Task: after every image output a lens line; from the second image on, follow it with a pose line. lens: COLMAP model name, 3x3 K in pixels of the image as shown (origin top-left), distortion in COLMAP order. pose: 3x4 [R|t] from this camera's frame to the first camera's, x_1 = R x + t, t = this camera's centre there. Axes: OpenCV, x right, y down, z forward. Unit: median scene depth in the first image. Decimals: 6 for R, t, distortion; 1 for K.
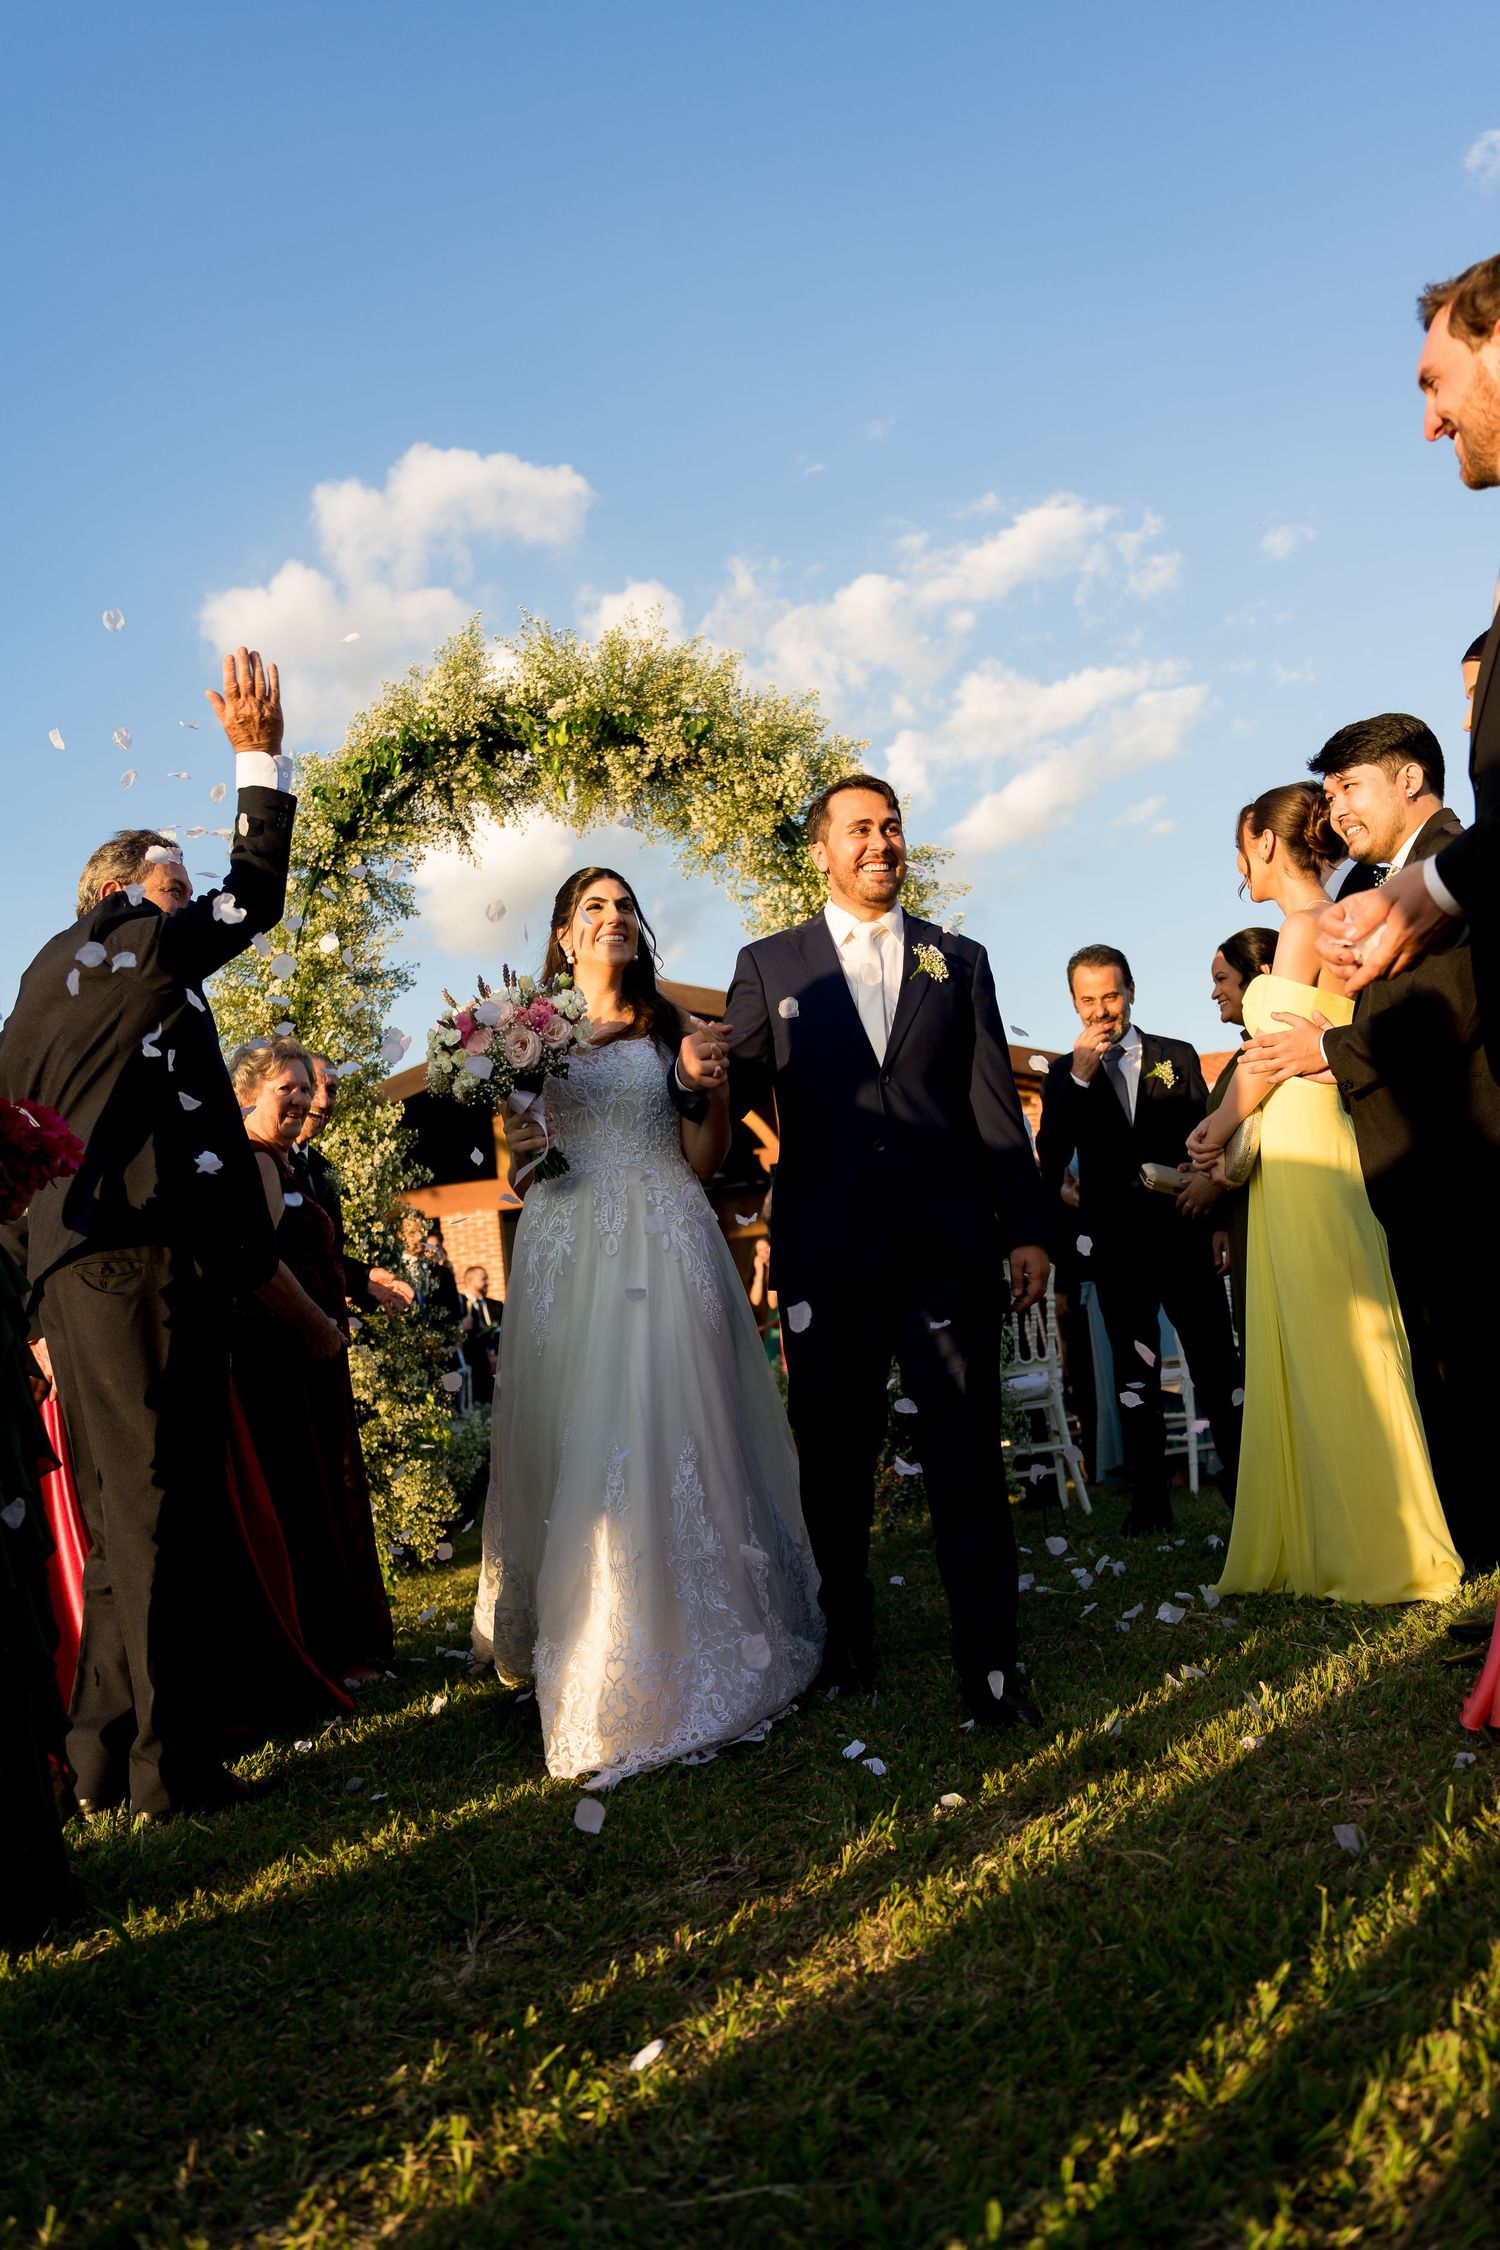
lens RADIAL K [[1854.7, 0, 757.1], [0, 1854.7, 1115.6], [0, 0, 1]] dist [-0.108588, 0.080332]
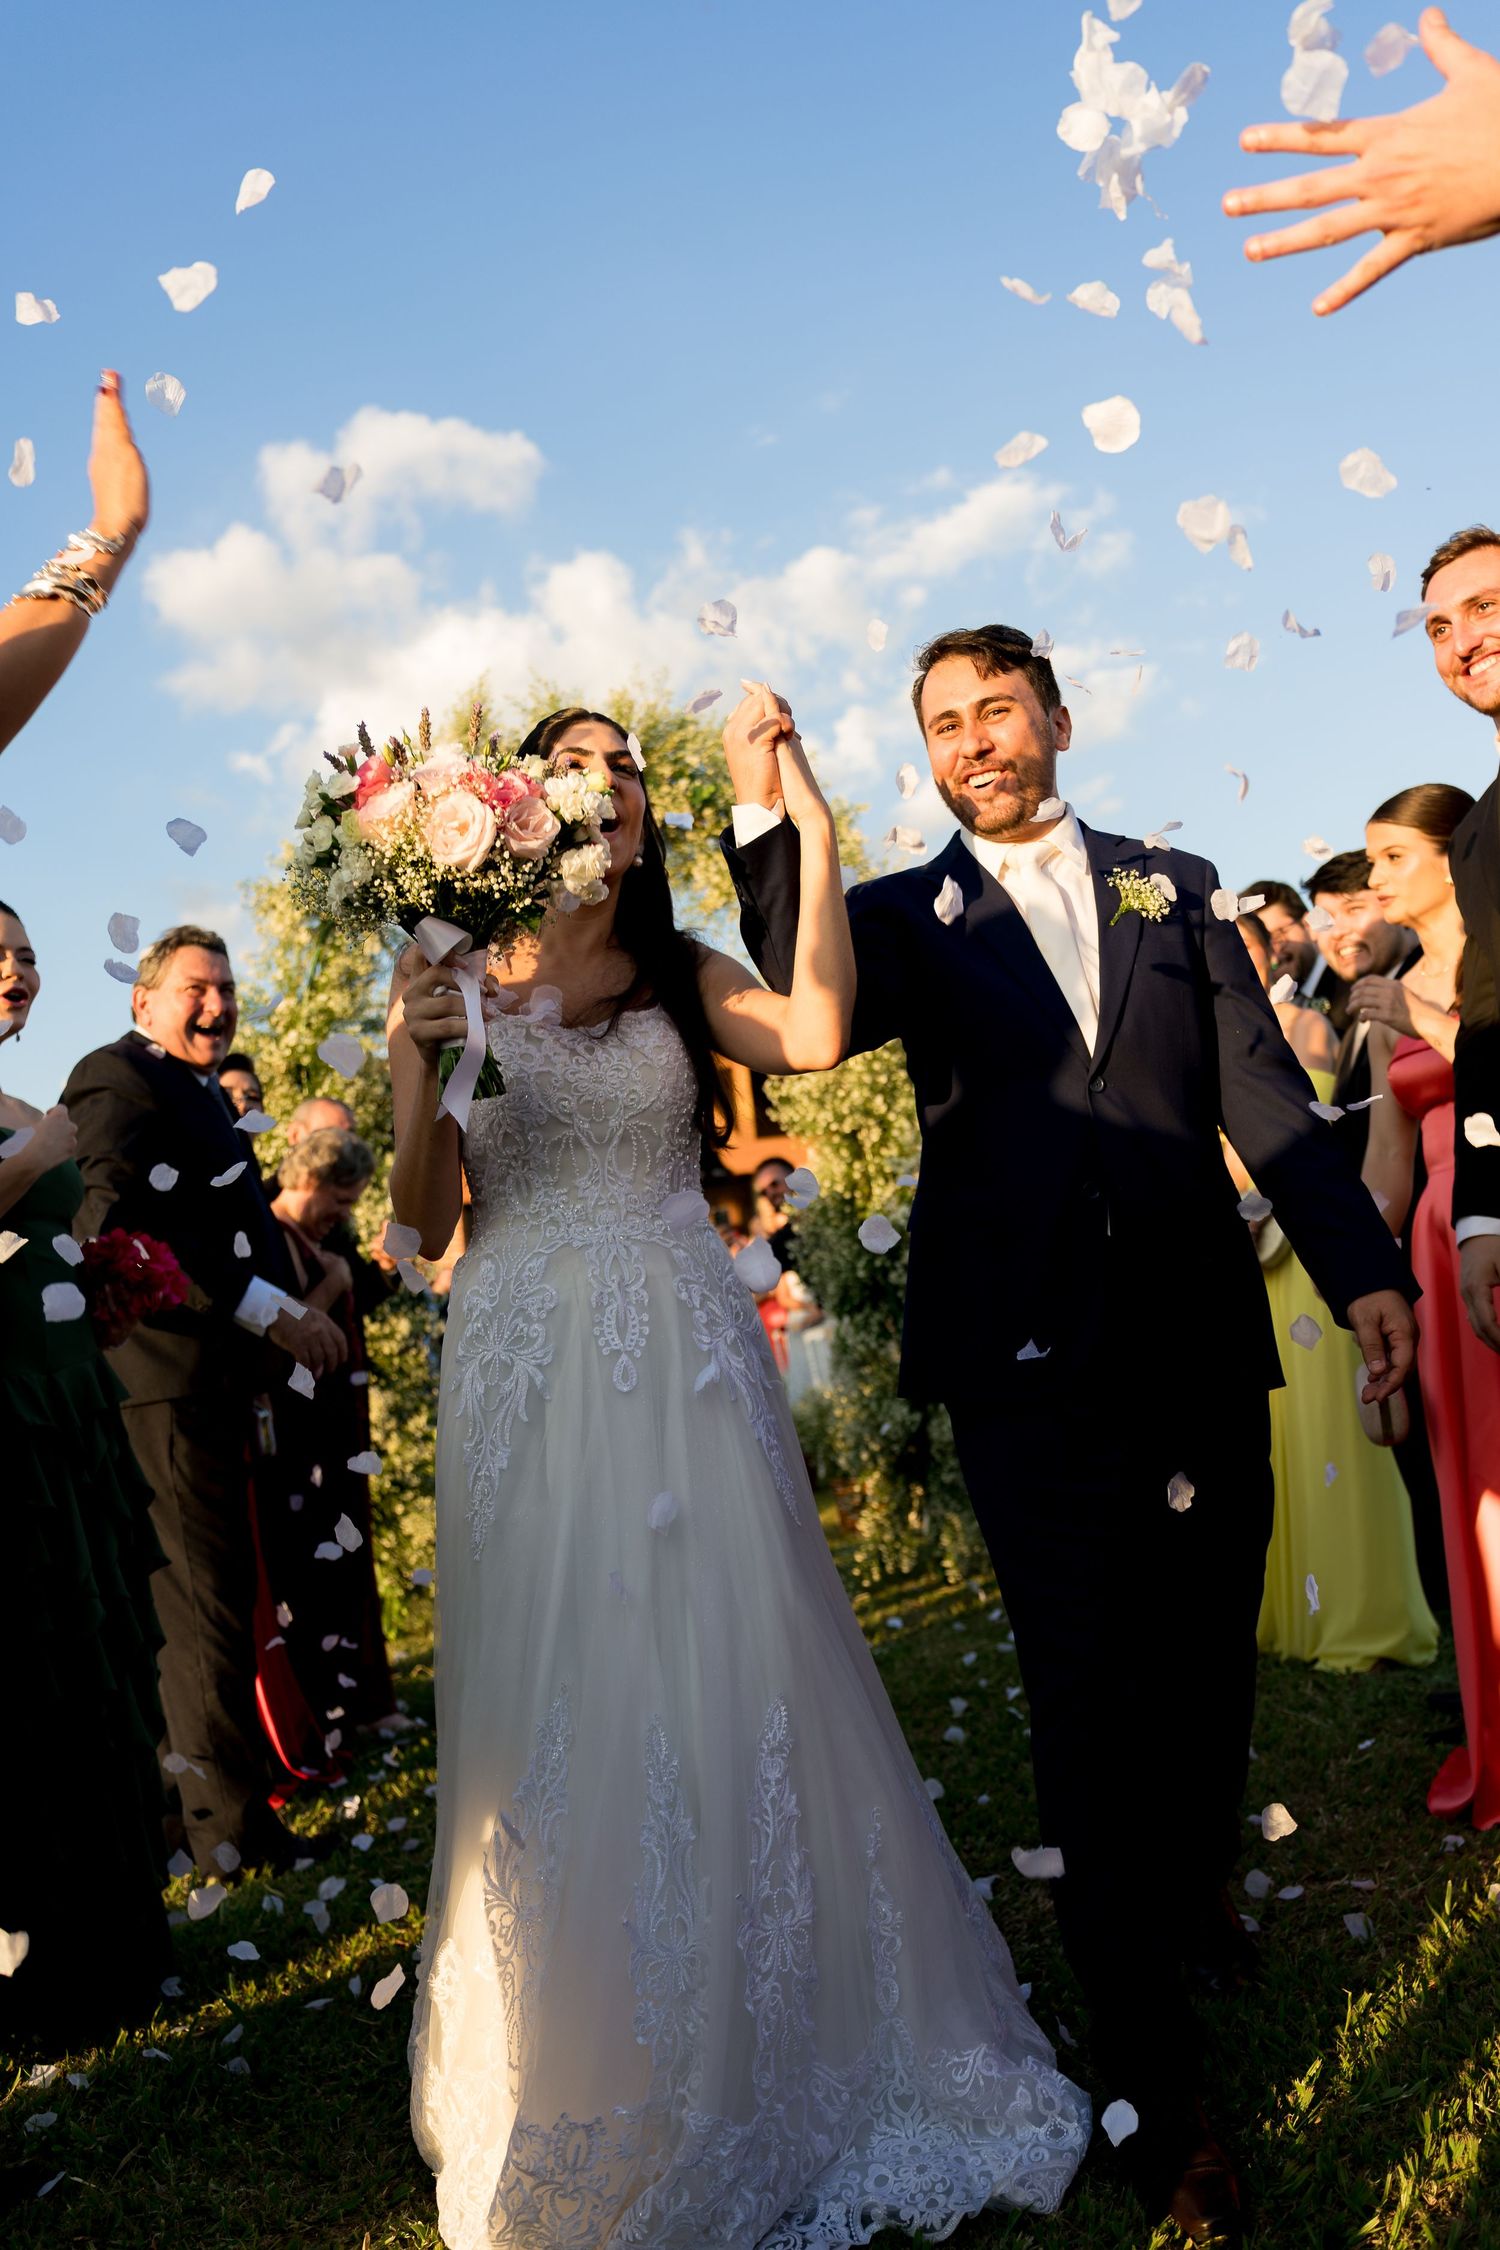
lens RADIAL K [[1854.7, 0, 765.9], [0, 1854.7, 1121.3], [0, 0, 1]] dist [-0.108588, 0.080332]
pose [[0.999371, 0.009443, 0.034177, -0.031644], [-0.010015, 0.999812, 0.016599, -0.043963], [-0.034014, -0.016931, 0.999278, -0.036558]]
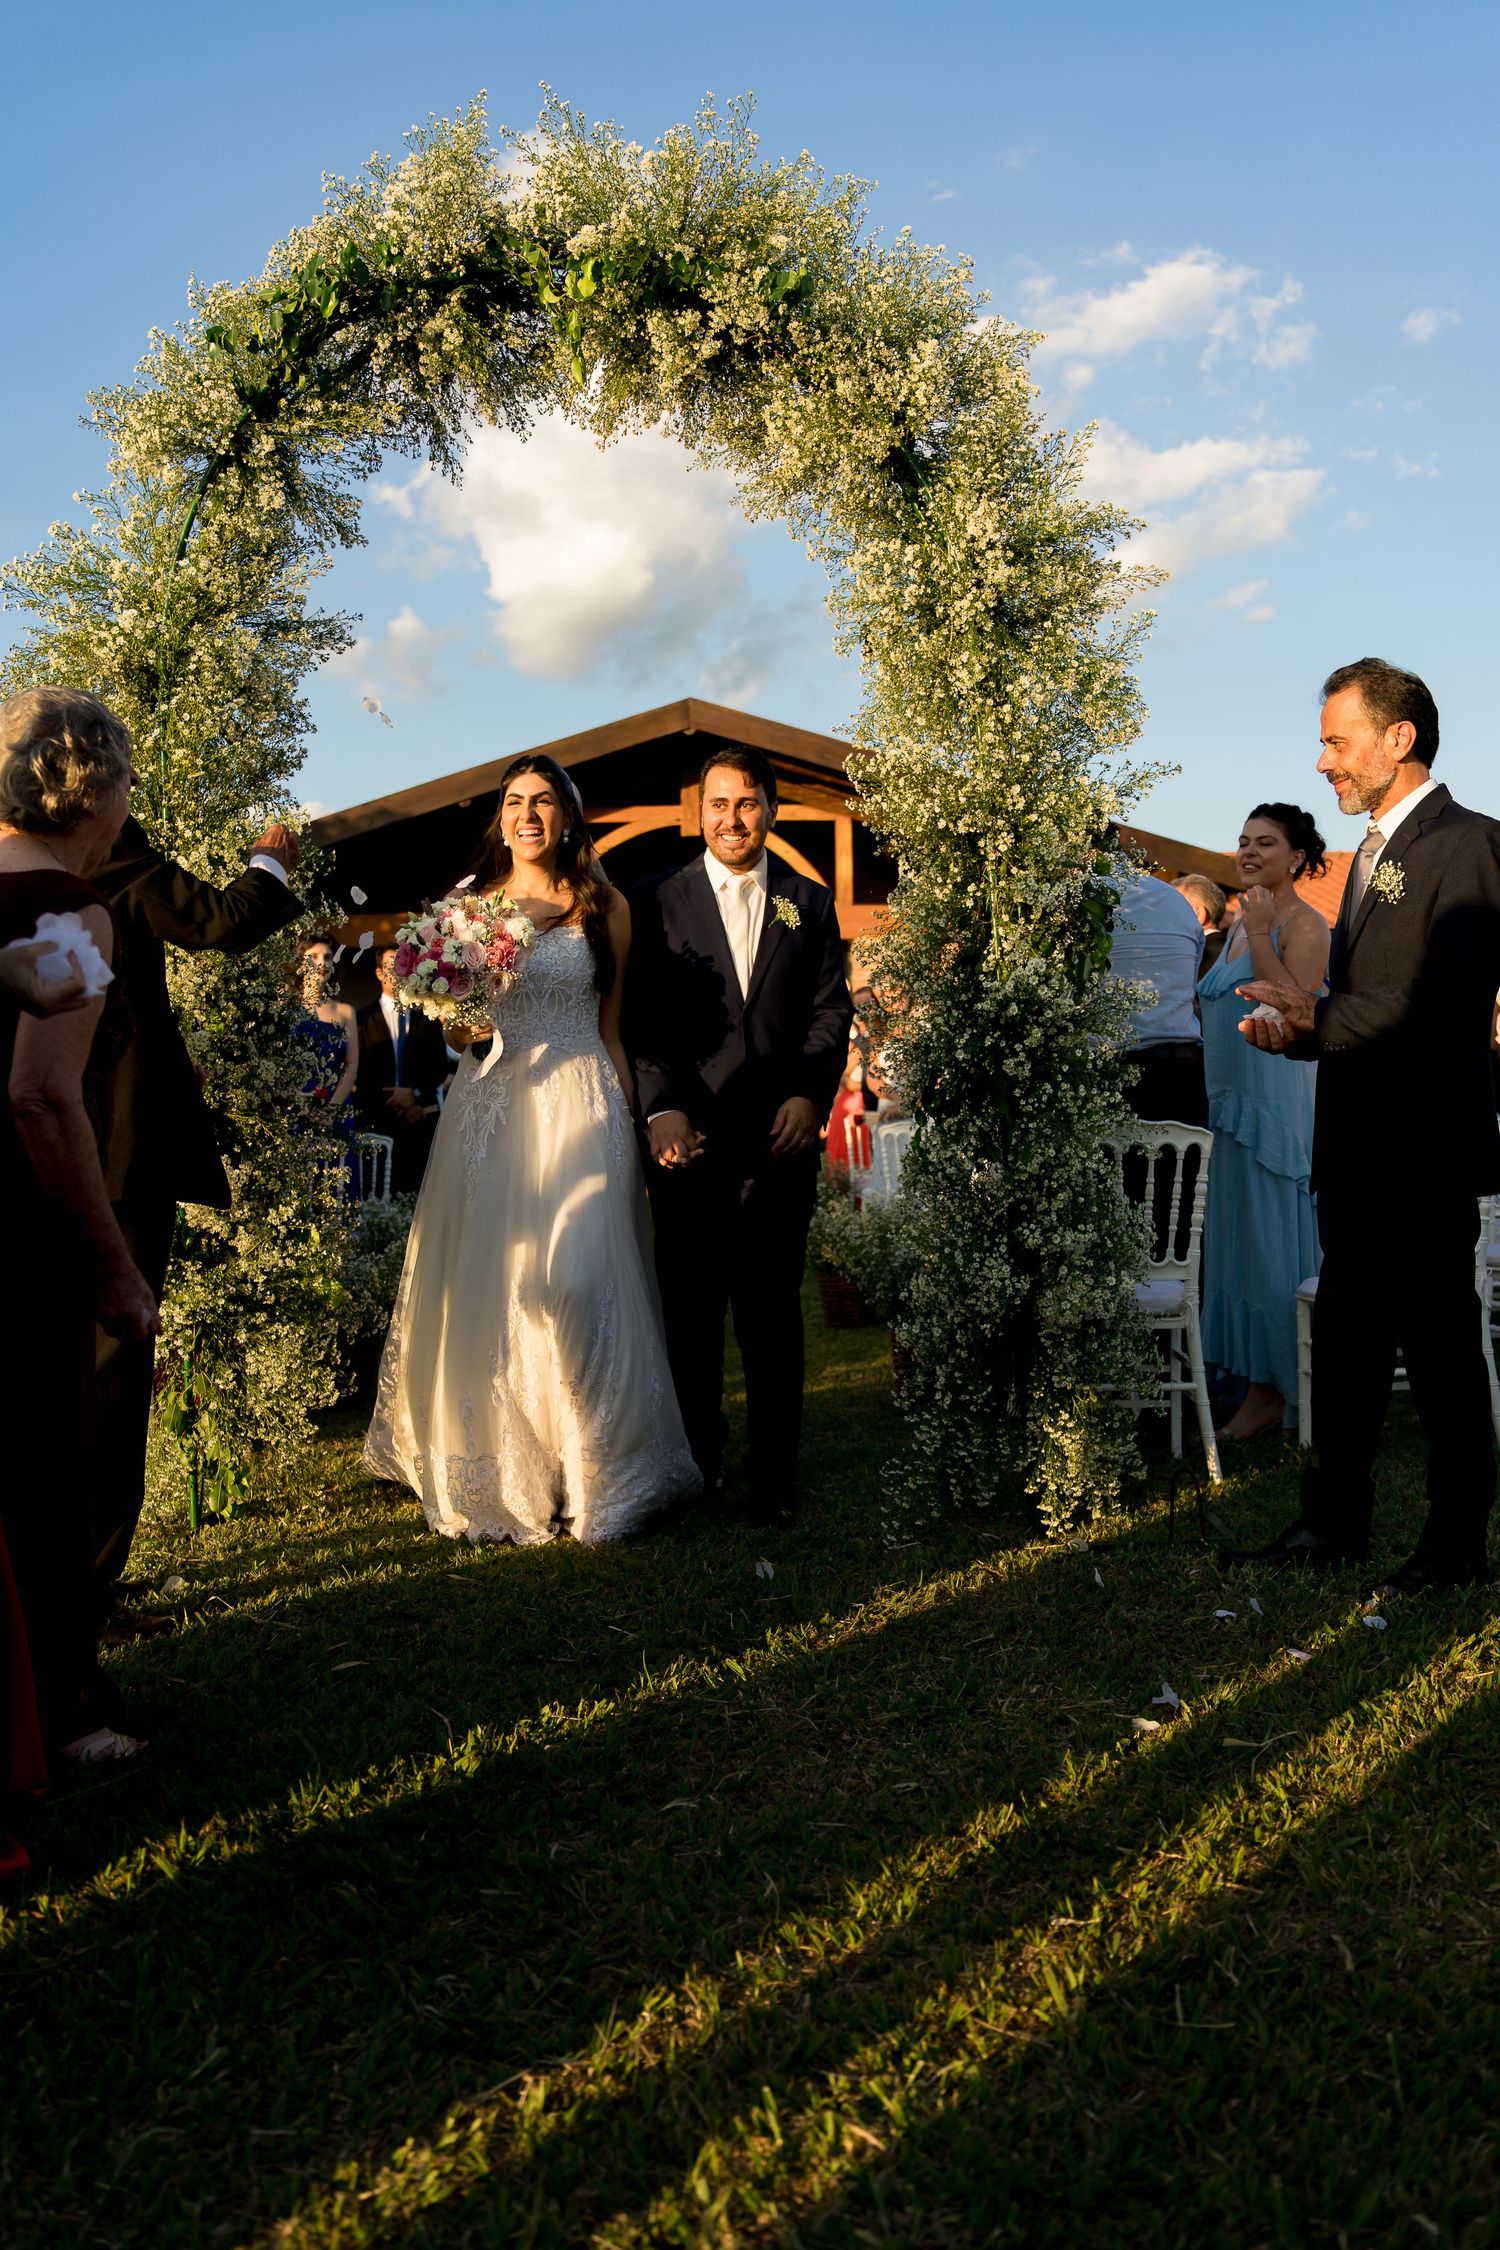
lens RADIAL K [[1854.7, 0, 755.1], [0, 1854.7, 1117.7], [0, 0, 1]] dist [-0.108588, 0.080332]
pose [[0.994489, 0.103305, -0.017893, -0.002142], [-0.099910, 0.985525, 0.136962, -0.004652], [0.031783, -0.134420, 0.990415, 0.324006]]
